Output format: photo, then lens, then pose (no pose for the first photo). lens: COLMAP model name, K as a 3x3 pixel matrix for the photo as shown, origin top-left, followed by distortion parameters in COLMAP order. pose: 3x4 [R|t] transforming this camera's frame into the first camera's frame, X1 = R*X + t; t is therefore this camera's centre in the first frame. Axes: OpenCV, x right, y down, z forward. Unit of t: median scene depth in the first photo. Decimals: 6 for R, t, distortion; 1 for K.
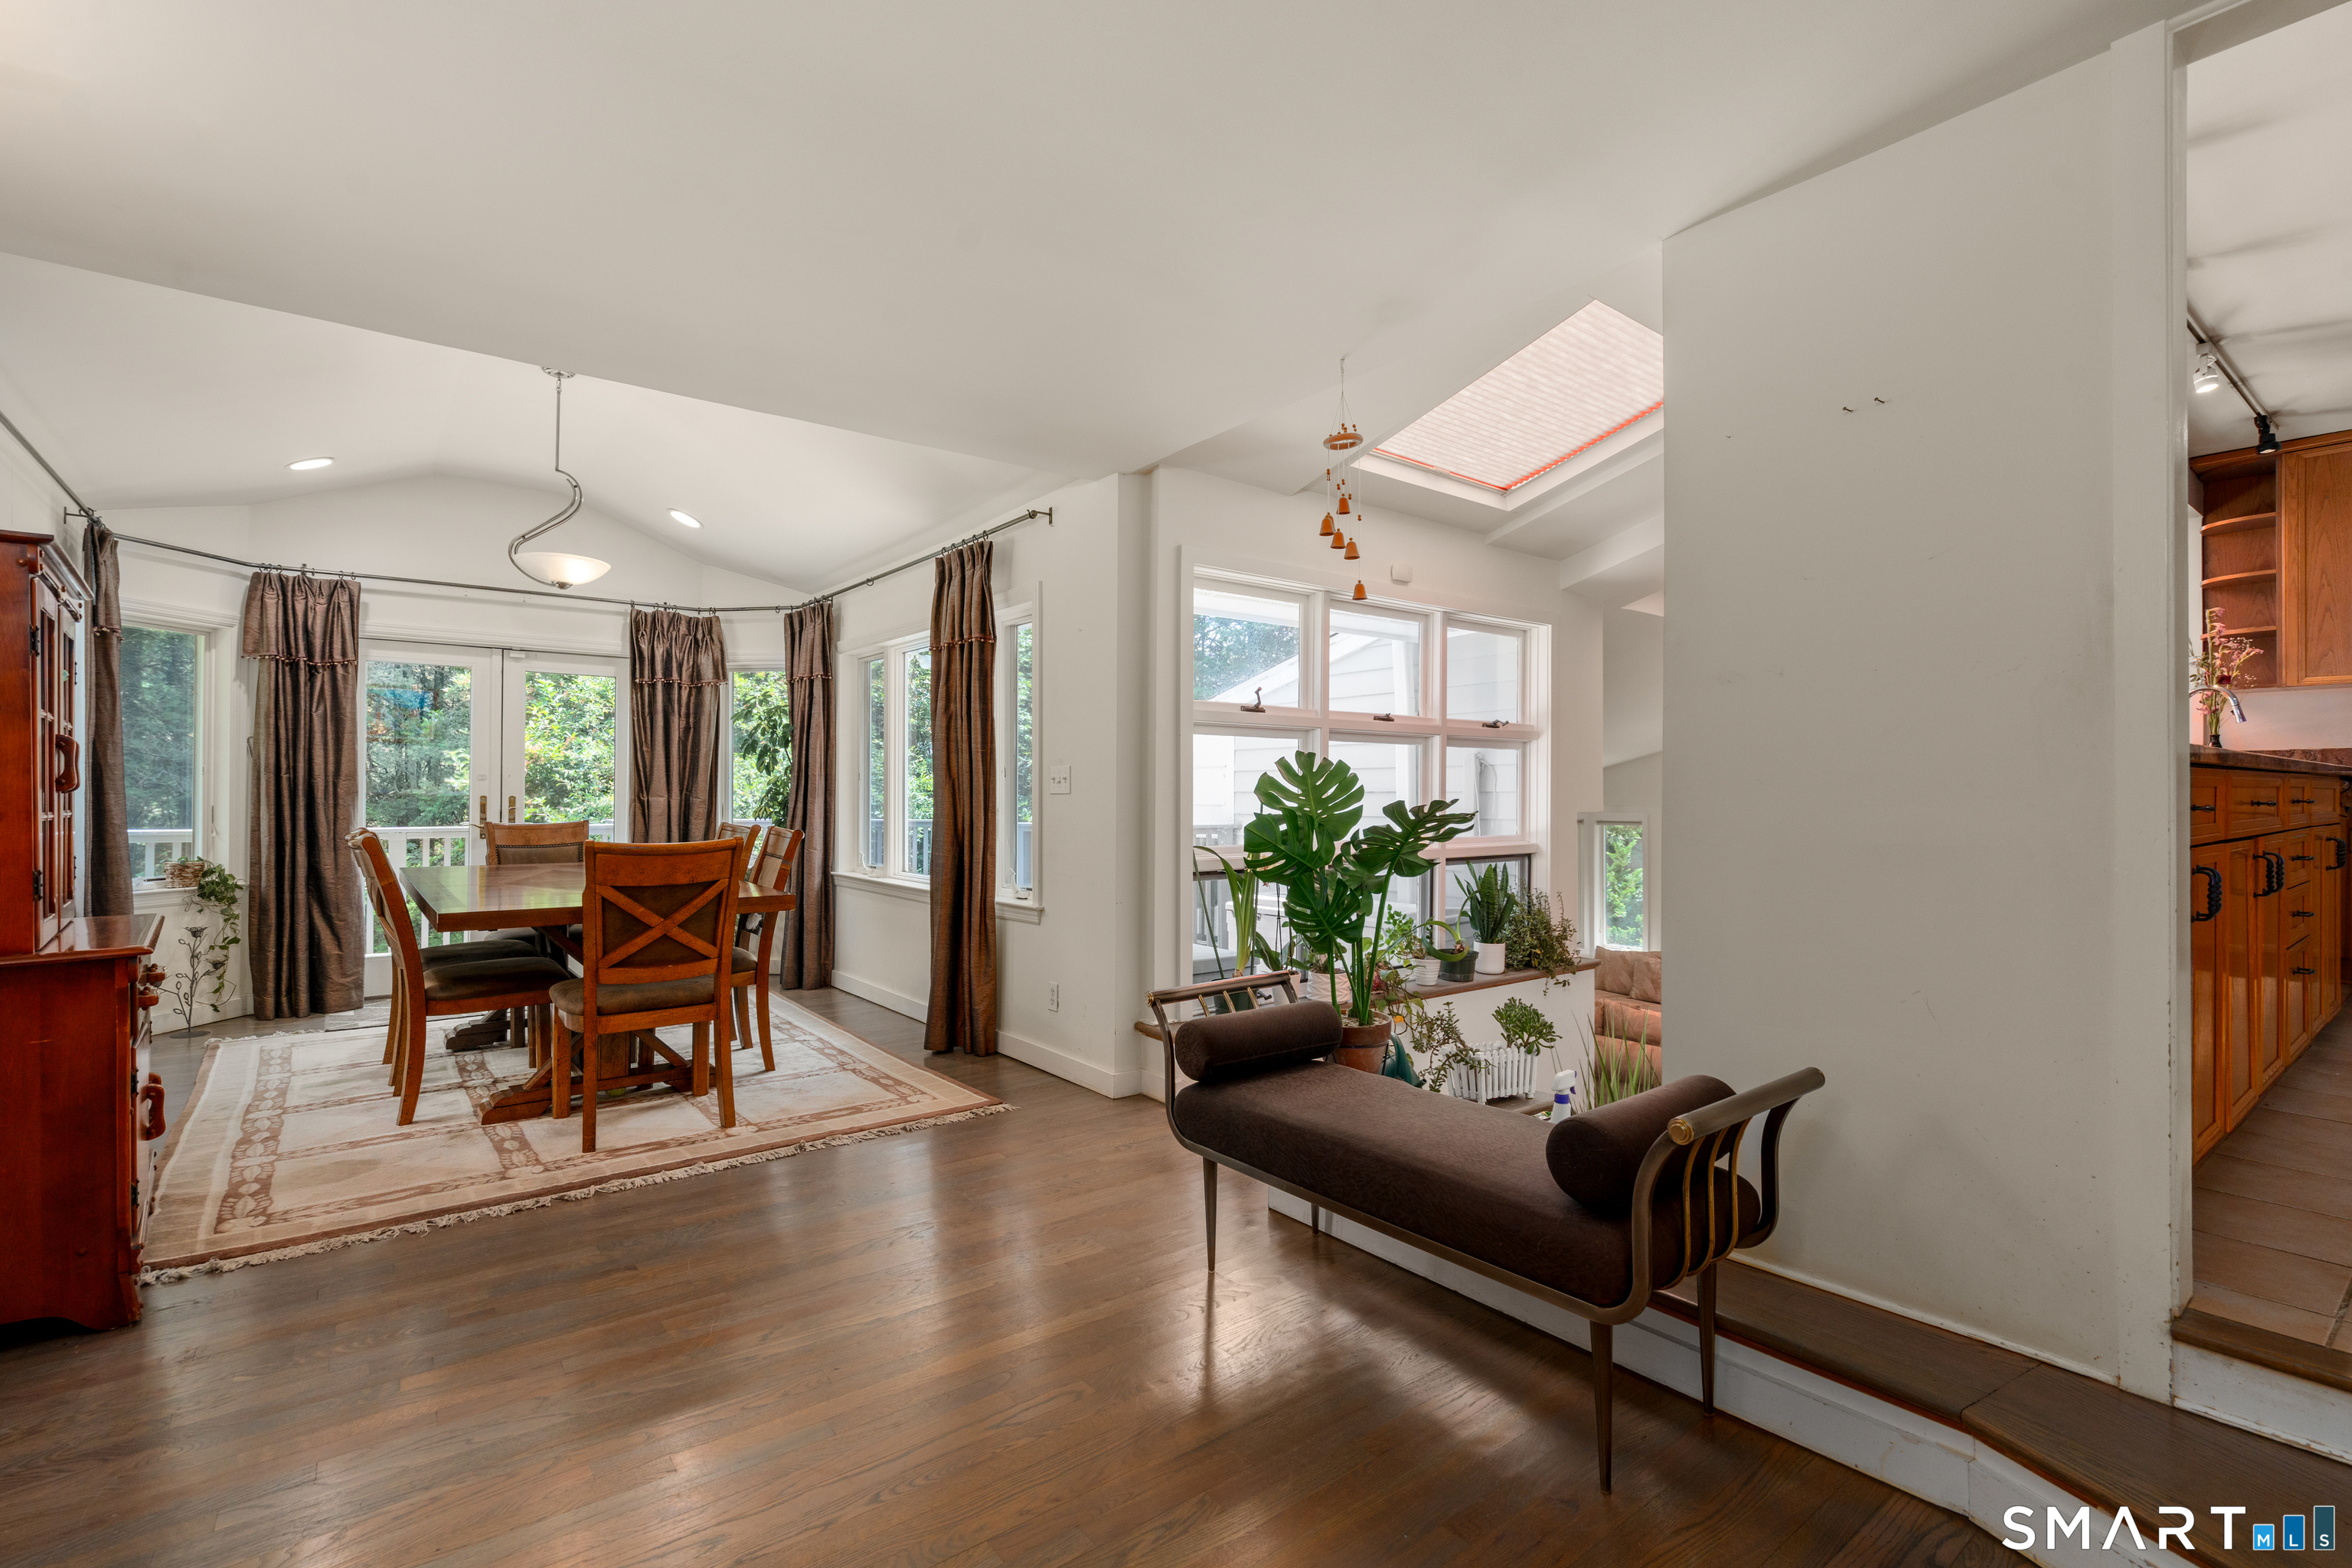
lens RADIAL K [[1074.1, 0, 1179.0], [0, 1074.1, 794.9], [0, 0, 1]] dist [-0.004385, 0.001462]
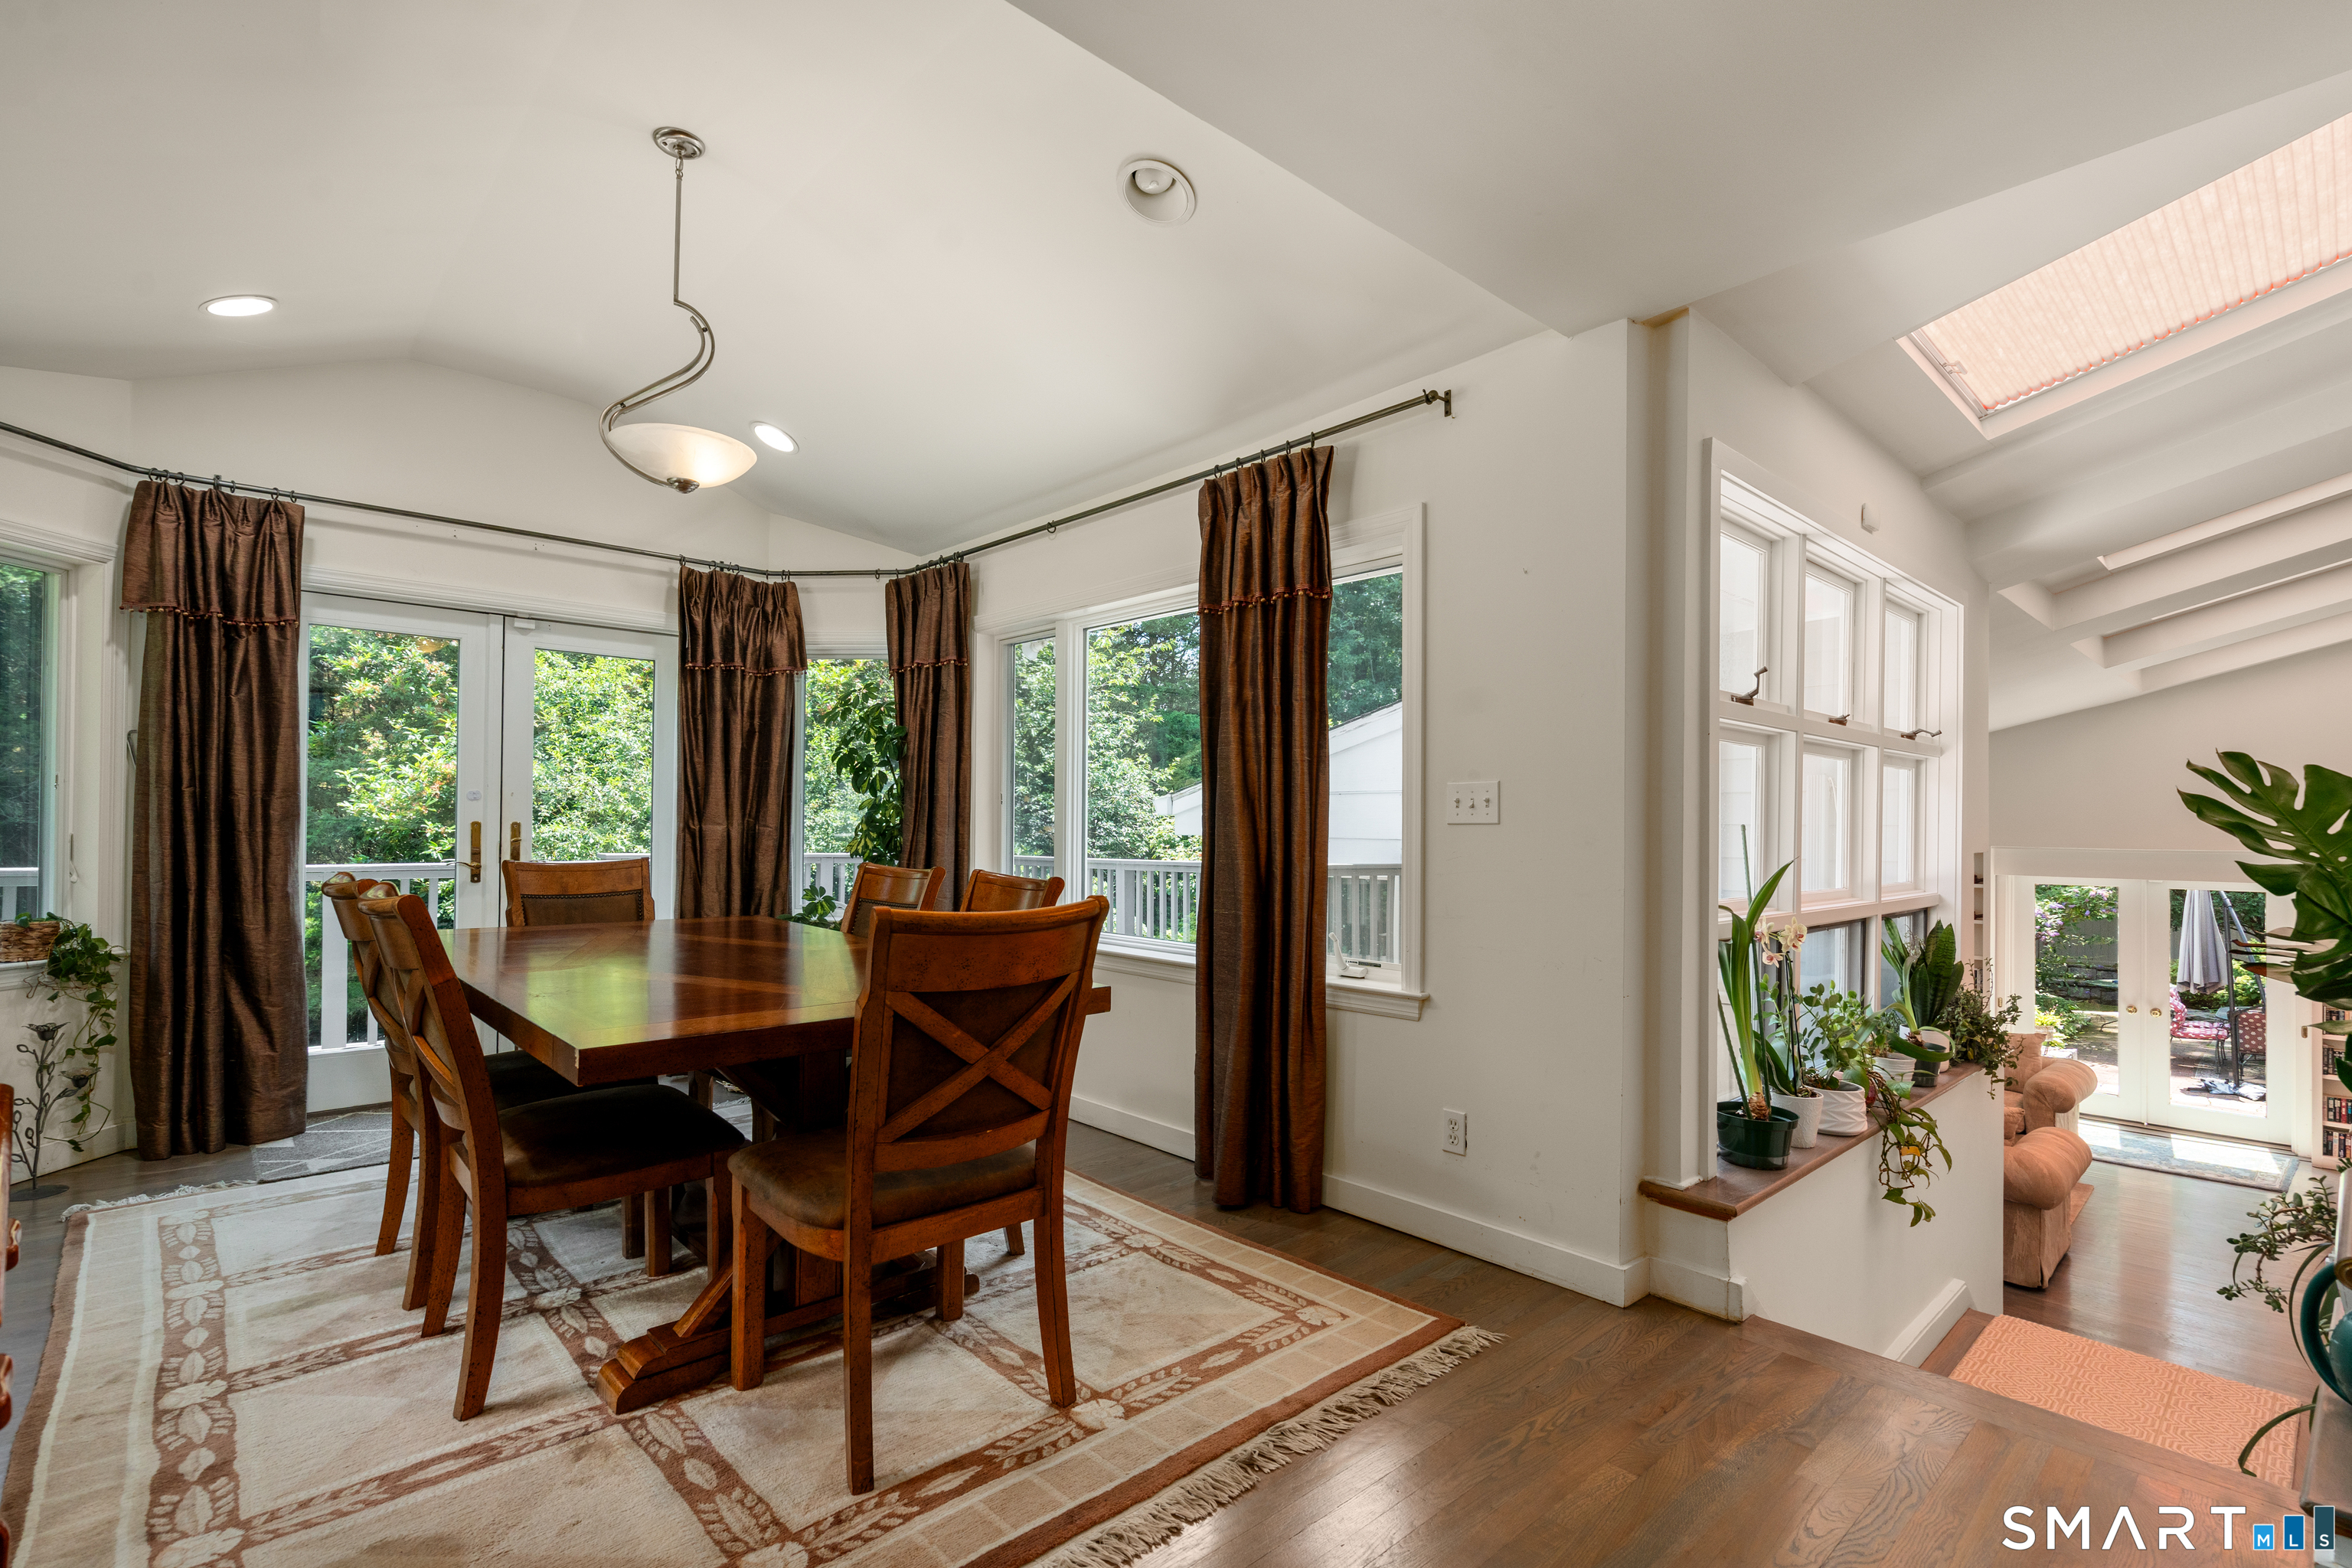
lens RADIAL K [[1088.6, 0, 1177.9], [0, 1088.6, 827.9], [0, 0, 1]] dist [-0.003892, -0.000009]
pose [[0.997032, 0.005946, 0.076753, -0.290045], [-0.006062, 0.999981, 0.001272, 0.001382], [-0.076744, -0.001733, 0.997049, 0.298833]]
